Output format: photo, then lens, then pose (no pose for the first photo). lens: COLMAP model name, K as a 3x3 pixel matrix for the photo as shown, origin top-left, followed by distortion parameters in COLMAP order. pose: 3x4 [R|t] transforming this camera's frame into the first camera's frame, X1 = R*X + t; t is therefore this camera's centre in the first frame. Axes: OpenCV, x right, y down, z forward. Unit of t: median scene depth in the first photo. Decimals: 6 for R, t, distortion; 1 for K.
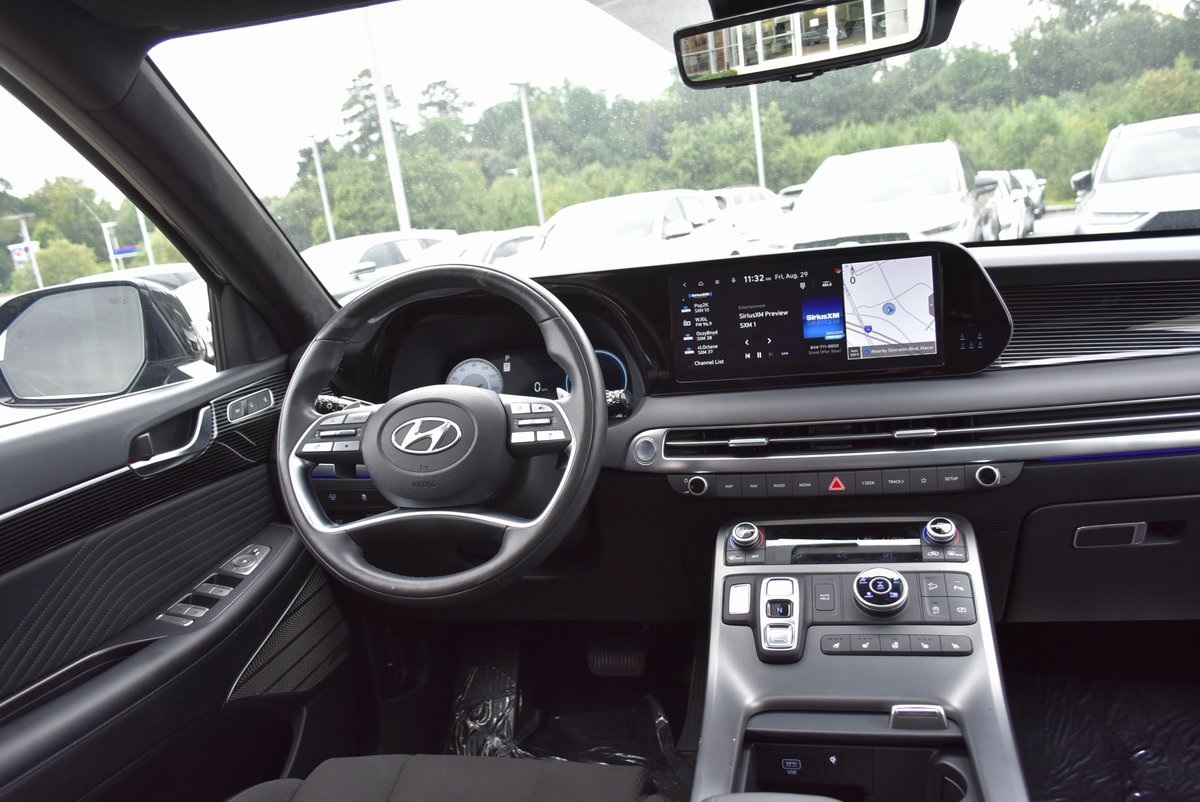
lens RADIAL K [[929.4, 0, 605.7], [0, 929.4, 404.0], [0, 0, 1]] dist [-0.013624, 0.005662]
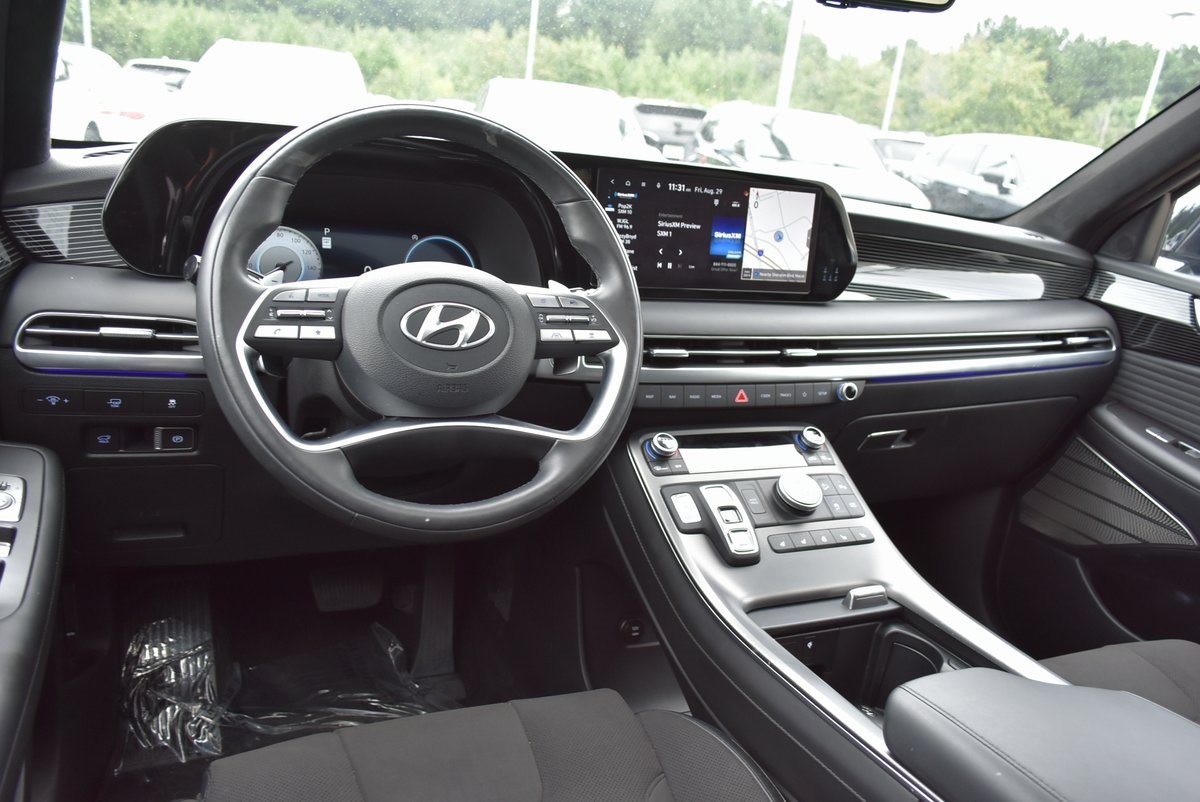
lens RADIAL K [[929.4, 0, 608.4], [0, 929.4, 405.2], [0, 0, 1]] dist [-0.013624, 0.005662]
pose [[0.761745, 0.010667, 0.647789, -0.547221], [-0.072208, 0.995033, 0.068526, 0.033804], [-0.643840, -0.098975, 0.758732, 0.285166]]
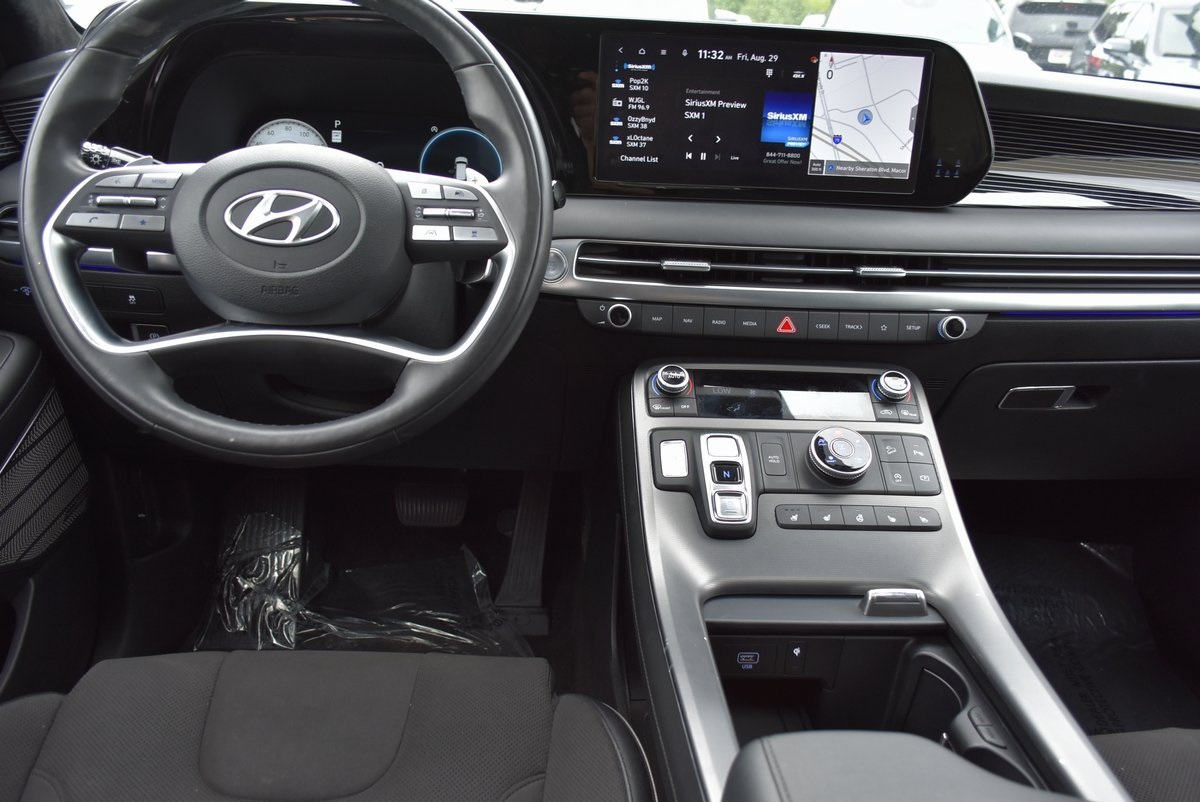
lens RADIAL K [[929.4, 0, 603.9], [0, 929.4, 403.3], [0, 0, 1]] dist [-0.013624, 0.005662]
pose [[0.947127, 0.034116, 0.319039, -0.167157], [-0.094545, 0.979858, 0.175895, 0.023399], [-0.306612, -0.196759, 0.931276, 0.256241]]
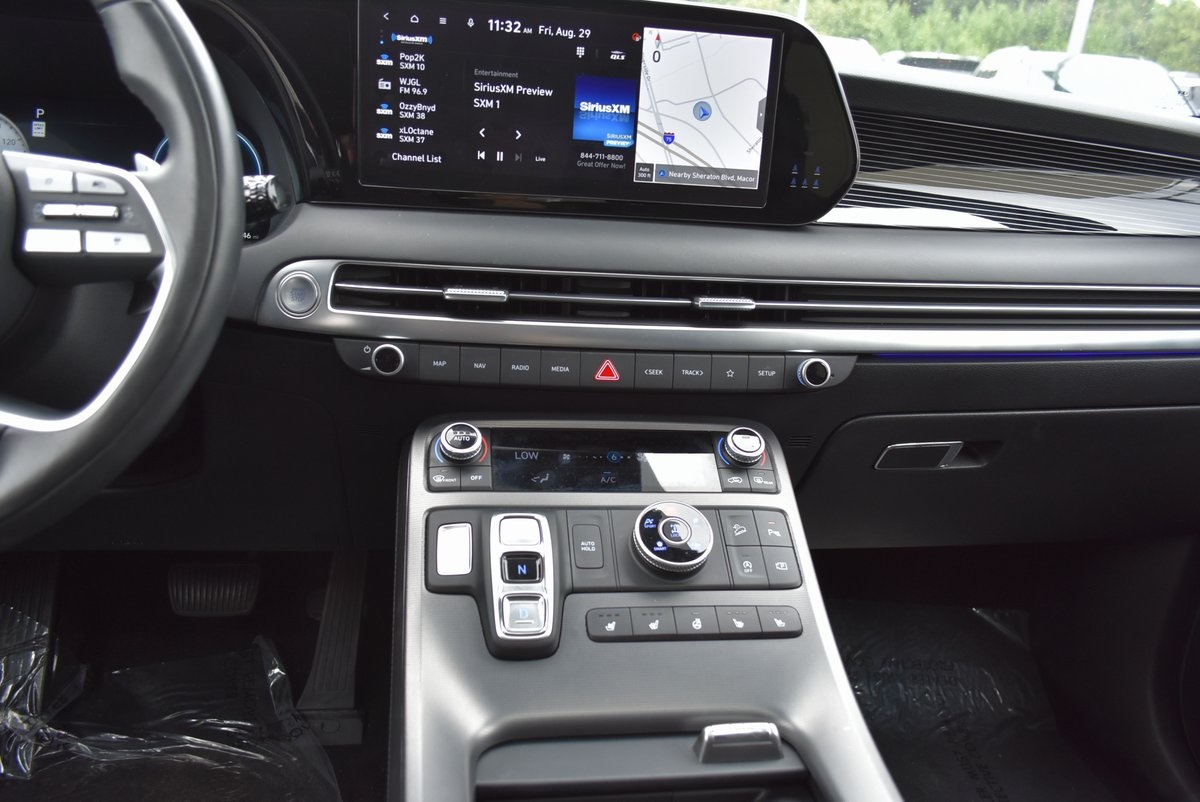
lens RADIAL K [[929.4, 0, 600.9], [0, 929.4, 404.9], [0, 0, 1]] dist [-0.013624, 0.005662]
pose [[0.911000, 0.040788, 0.410385, -0.022058], [-0.099653, 0.987381, 0.123080, 0.029437], [-0.400186, -0.153022, 0.903568, 0.401846]]
